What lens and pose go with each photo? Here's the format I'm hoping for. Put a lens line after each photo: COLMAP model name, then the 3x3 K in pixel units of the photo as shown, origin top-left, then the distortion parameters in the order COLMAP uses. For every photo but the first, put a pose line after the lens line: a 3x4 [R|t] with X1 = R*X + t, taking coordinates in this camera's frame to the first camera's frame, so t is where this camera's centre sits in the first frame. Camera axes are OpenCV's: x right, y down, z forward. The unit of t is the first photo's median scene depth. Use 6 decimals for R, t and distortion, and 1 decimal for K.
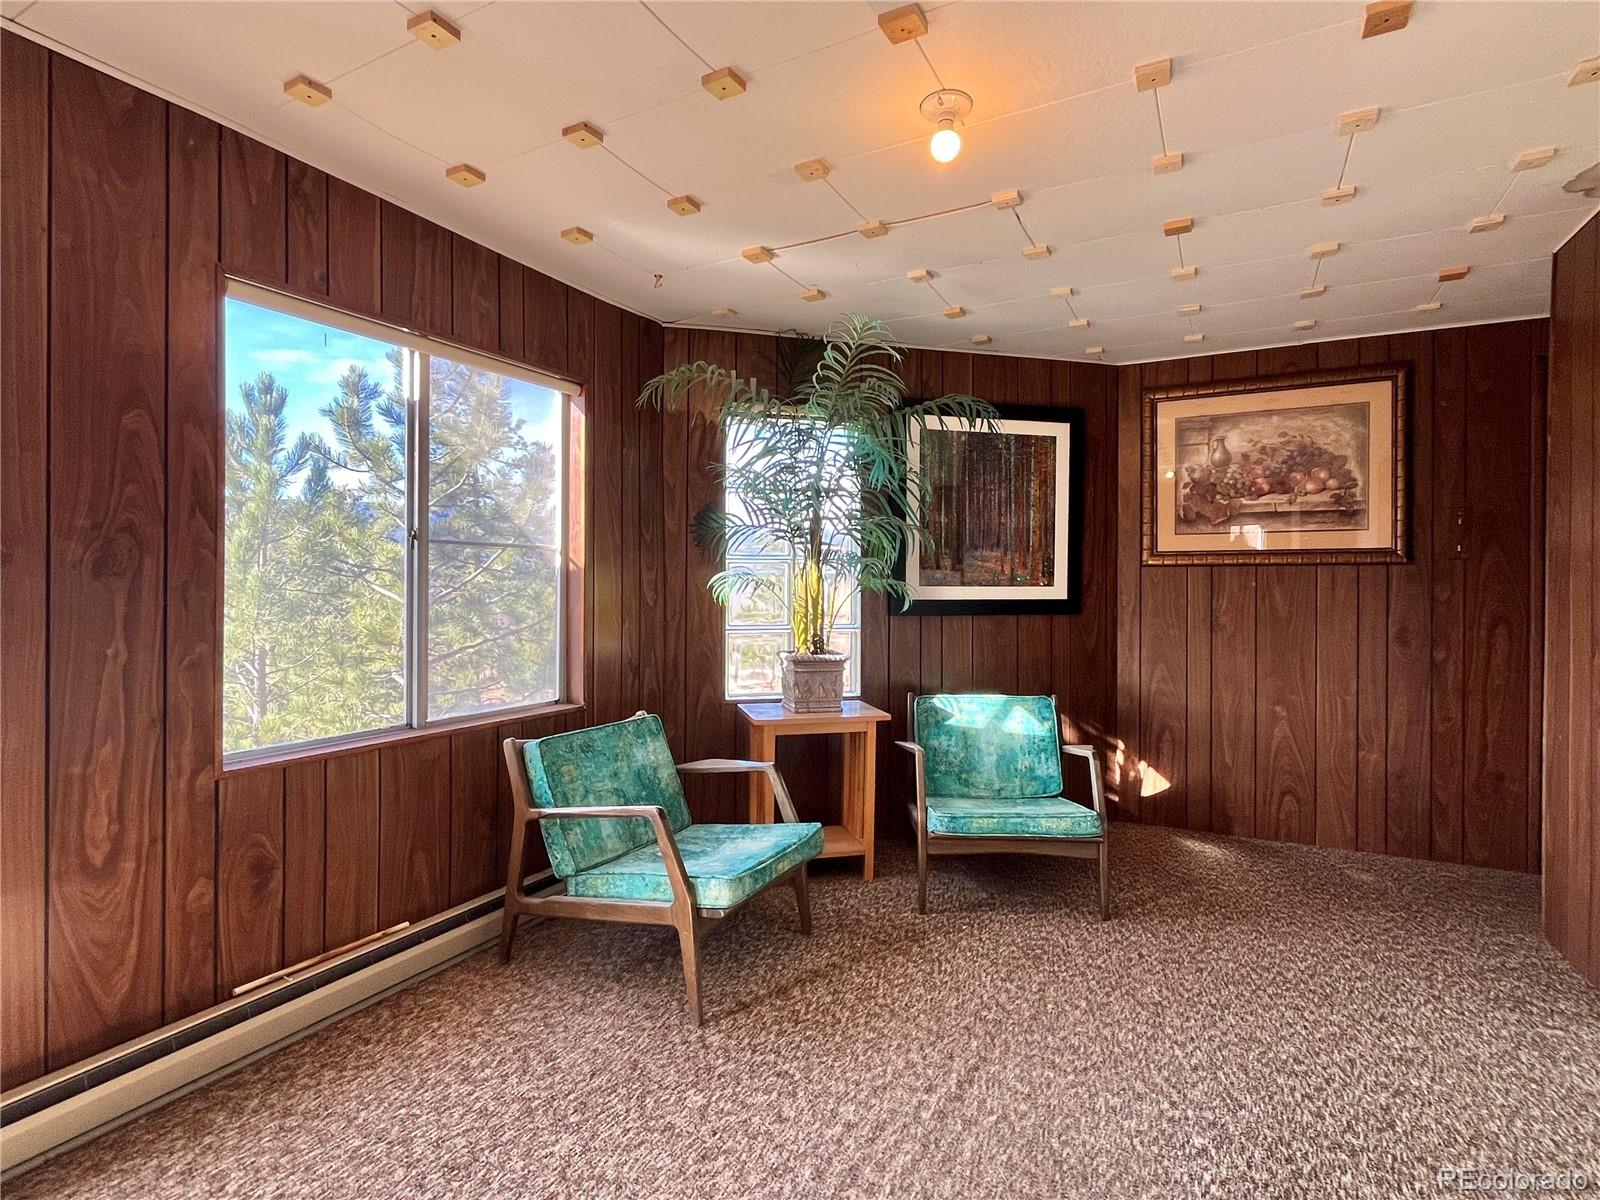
lens RADIAL K [[814.7, 0, 806.0], [0, 814.7, 590.8], [0, 0, 1]] dist [0.014303, -0.000269]
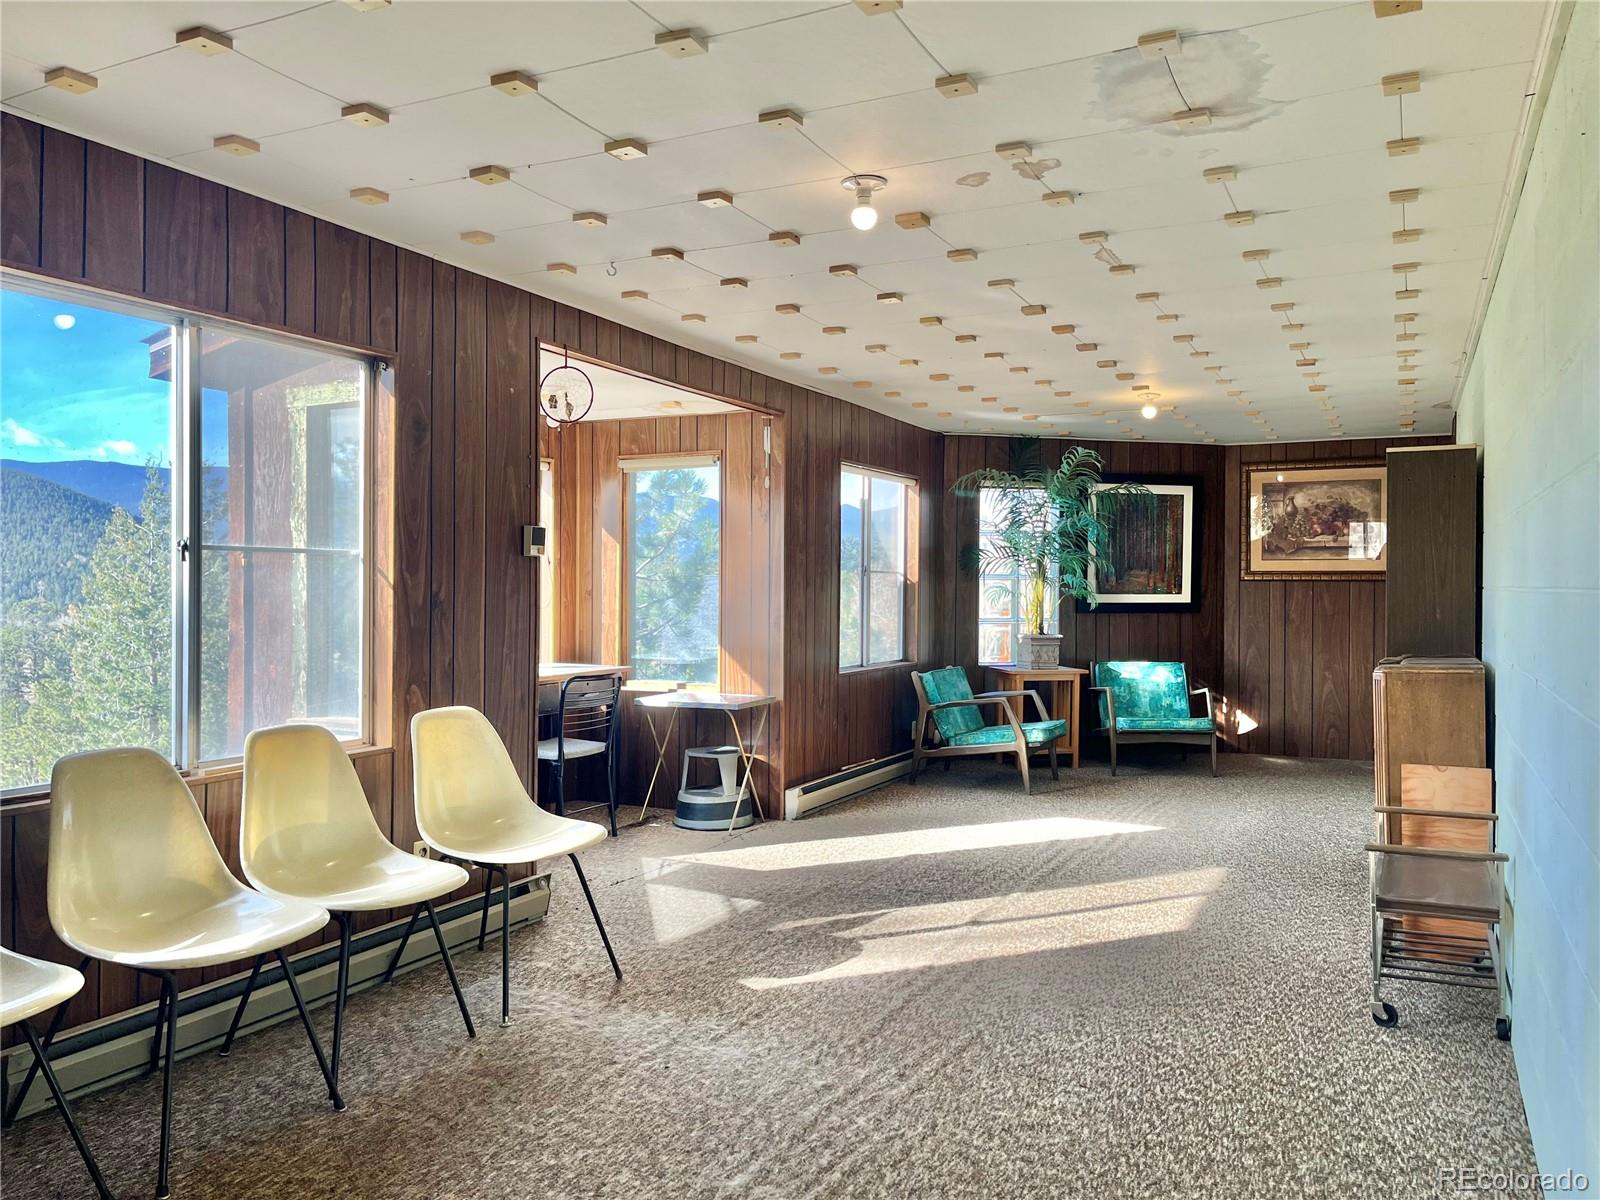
lens RADIAL K [[1228.1, 0, 795.7], [0, 1228.1, 603.1], [0, 0, 1]] dist [0.074645, -0.098790]
pose [[0.999748, 0.001279, 0.022413, -0.484038], [-0.001384, 0.999988, 0.004644, 0.001426], [-0.022407, -0.004674, 0.999738, -1.332689]]
